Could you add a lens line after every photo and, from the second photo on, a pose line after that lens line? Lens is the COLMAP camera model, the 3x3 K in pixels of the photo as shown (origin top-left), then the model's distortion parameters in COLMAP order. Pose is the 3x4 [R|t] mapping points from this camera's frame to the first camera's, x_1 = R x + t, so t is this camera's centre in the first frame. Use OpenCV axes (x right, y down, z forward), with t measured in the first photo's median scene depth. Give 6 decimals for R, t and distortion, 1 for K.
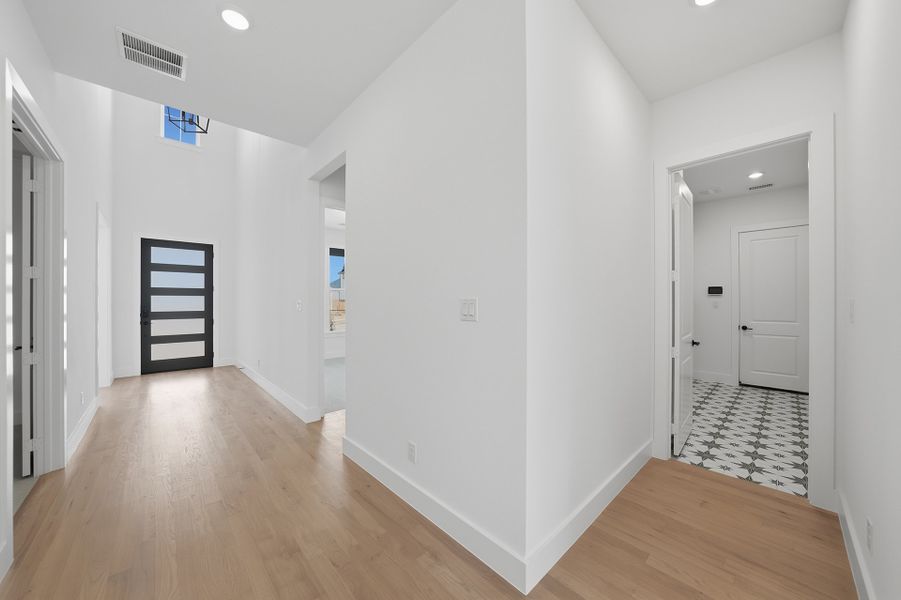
lens RADIAL K [[336.0, 0, 447.7], [0, 336.0, 299.1], [0, 0, 1]] dist [0.000335, 0.000024]
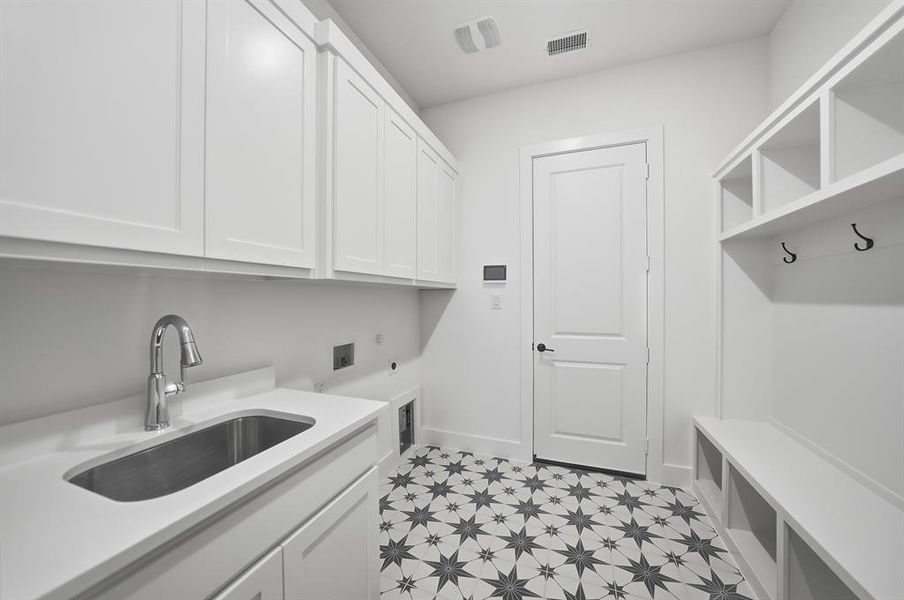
lens RADIAL K [[337.1, 0, 450.8], [0, 337.1, 299.6], [0, 0, 1]] dist [0.000335, 0.000024]
pose [[0.879215, -0.003154, 0.476415, 0.521206], [0.002653, 0.999995, 0.001725, 0.012433], [-0.476418, -0.000253, 0.879219, 0.617858]]
